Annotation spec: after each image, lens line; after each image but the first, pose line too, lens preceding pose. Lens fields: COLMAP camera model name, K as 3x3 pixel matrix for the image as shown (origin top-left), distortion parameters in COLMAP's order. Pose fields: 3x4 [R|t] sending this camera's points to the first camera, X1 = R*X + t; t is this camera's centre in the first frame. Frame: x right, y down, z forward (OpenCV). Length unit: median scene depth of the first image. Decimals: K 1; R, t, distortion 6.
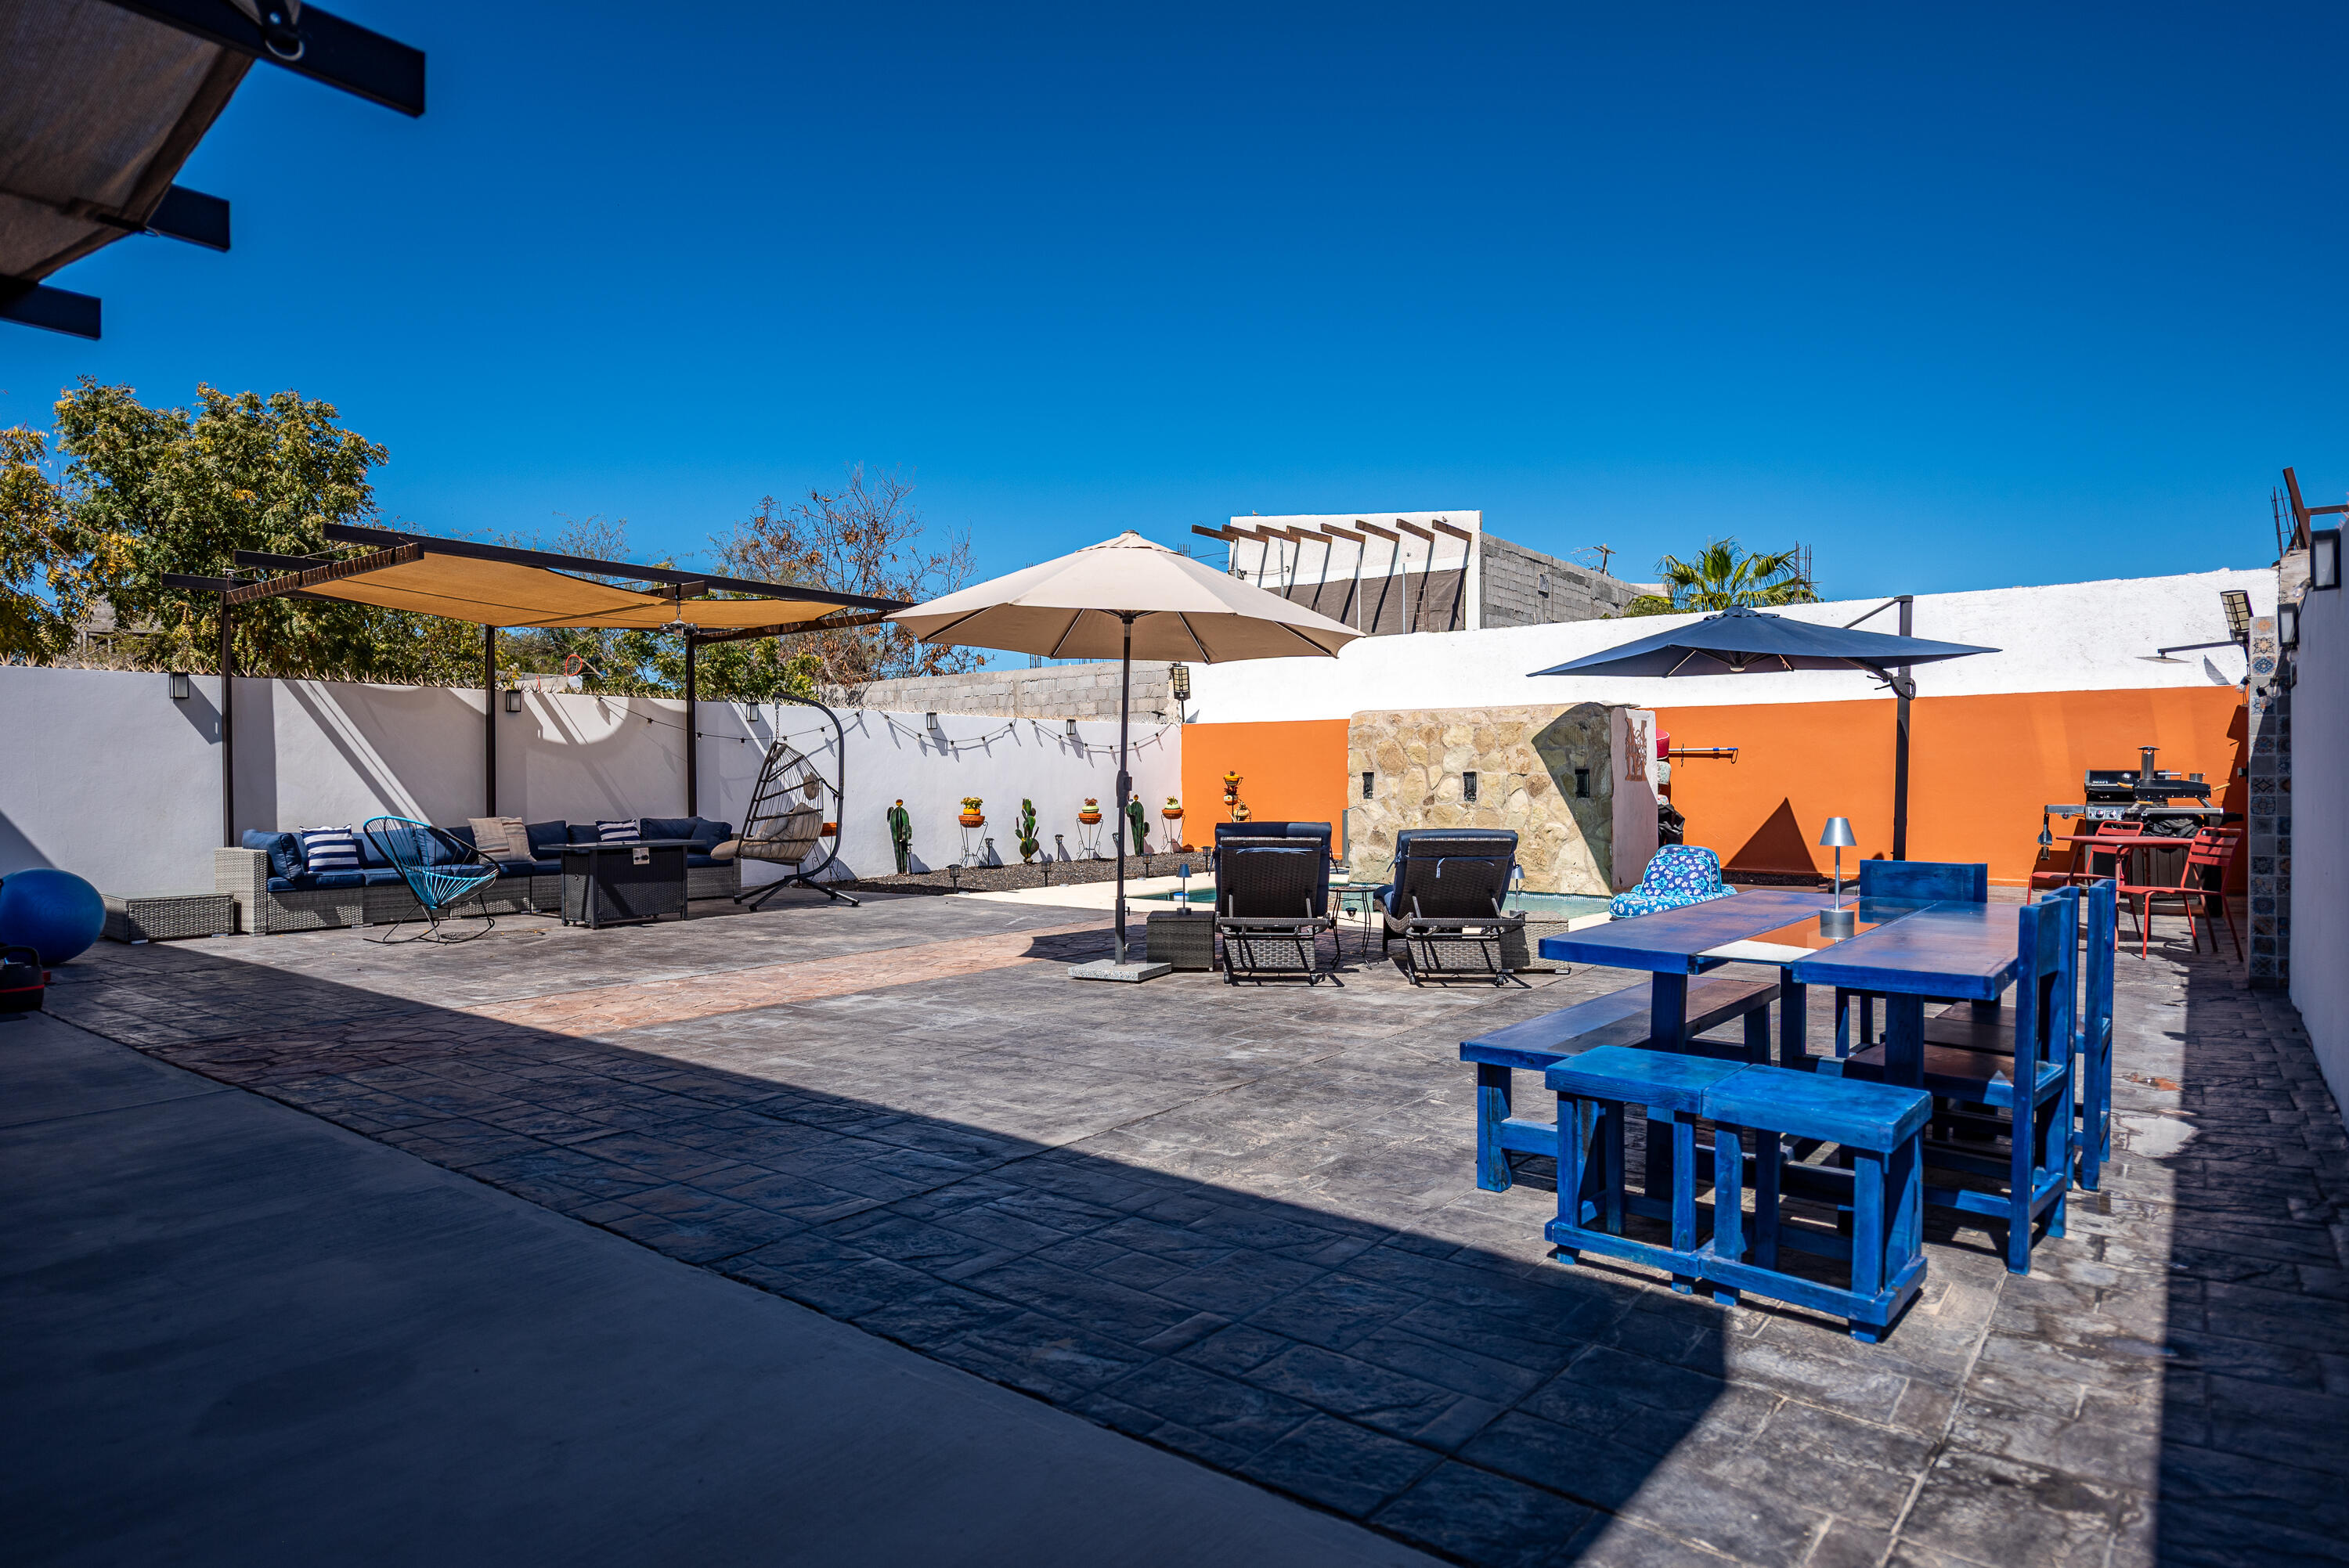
lens RADIAL K [[1346.0, 0, 1174.5], [0, 1346.0, 784.0], [0, 0, 1]] dist [0.019961, 0.000002]
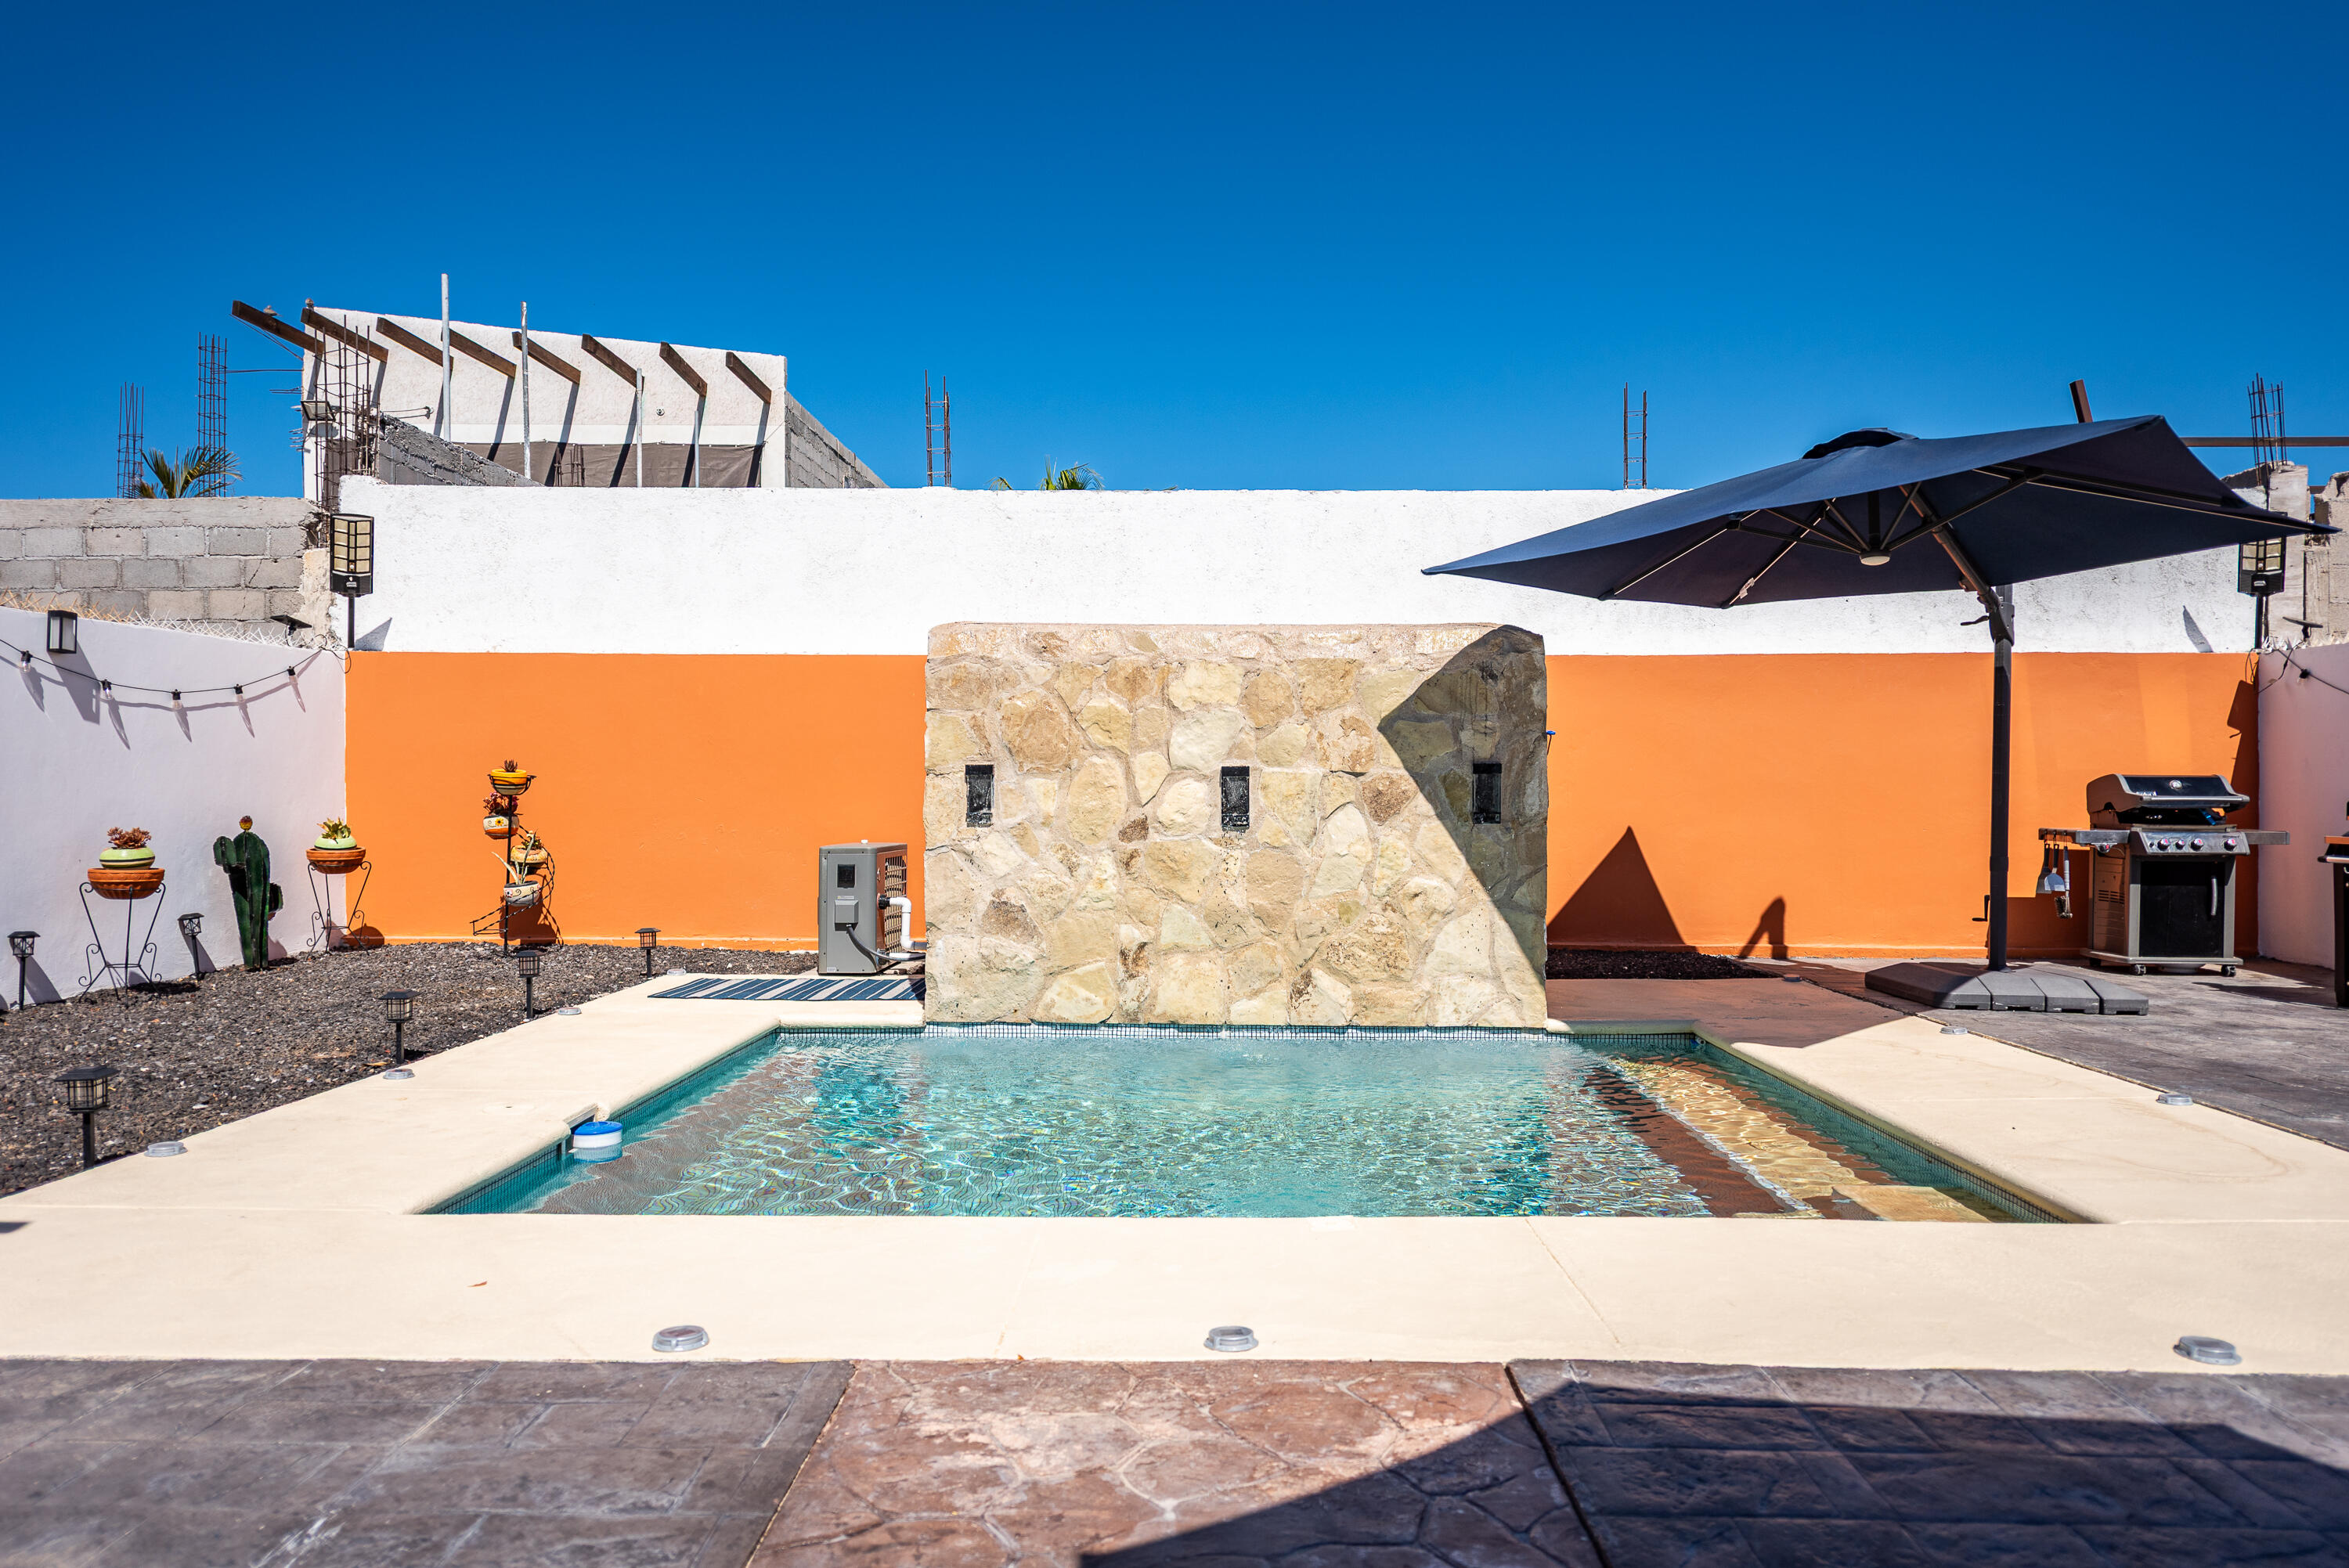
lens RADIAL K [[1545.1, 0, 1174.5], [0, 1545.1, 784.0], [0, 0, 1]] dist [0.038154, -0.031015]
pose [[0.807628, 0.005931, 0.589663, -0.097233], [-0.003747, 0.999981, -0.004926, -0.000523], [-0.589681, 0.001769, 0.807634, 0.565375]]
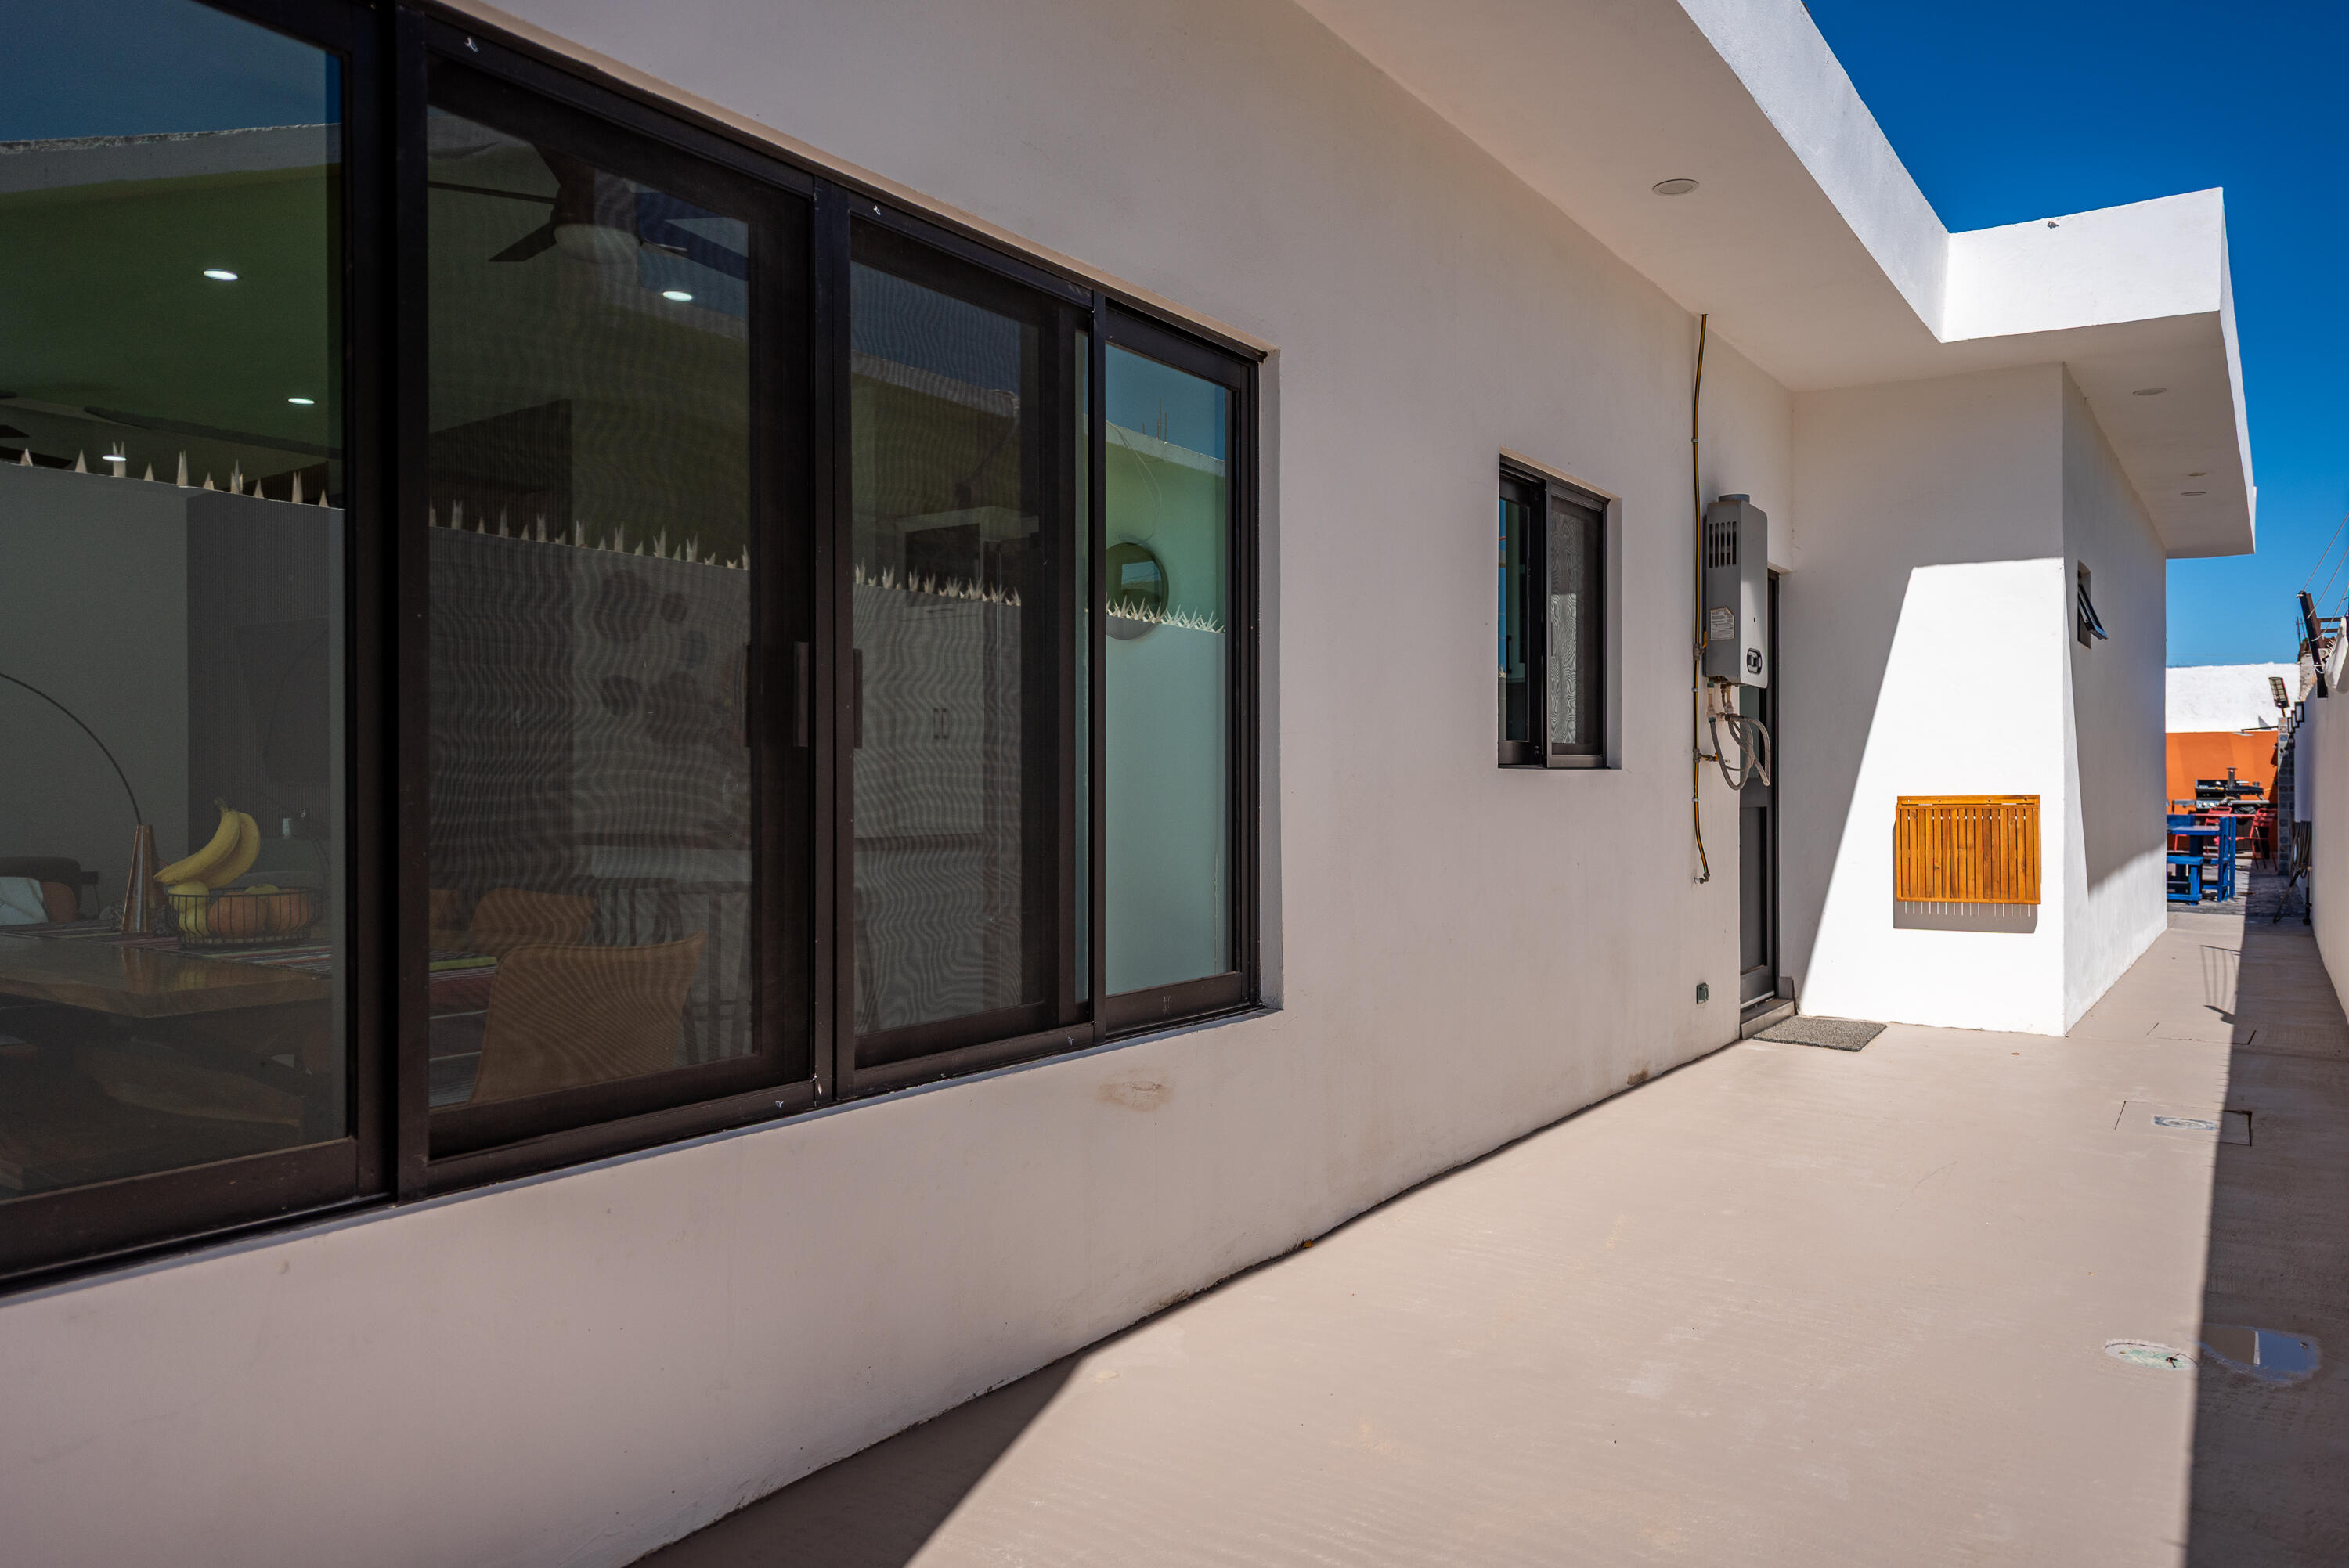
lens RADIAL K [[1593.2, 0, 1202.9], [0, 1593.2, 790.3], [0, 0, 1]] dist [0.034061, -0.031297]
pose [[0.997842, 0.000296, 0.065656, -0.617141], [-0.000572, 0.999991, 0.004183, -0.003592], [-0.065654, -0.004211, 0.997834, -0.816880]]
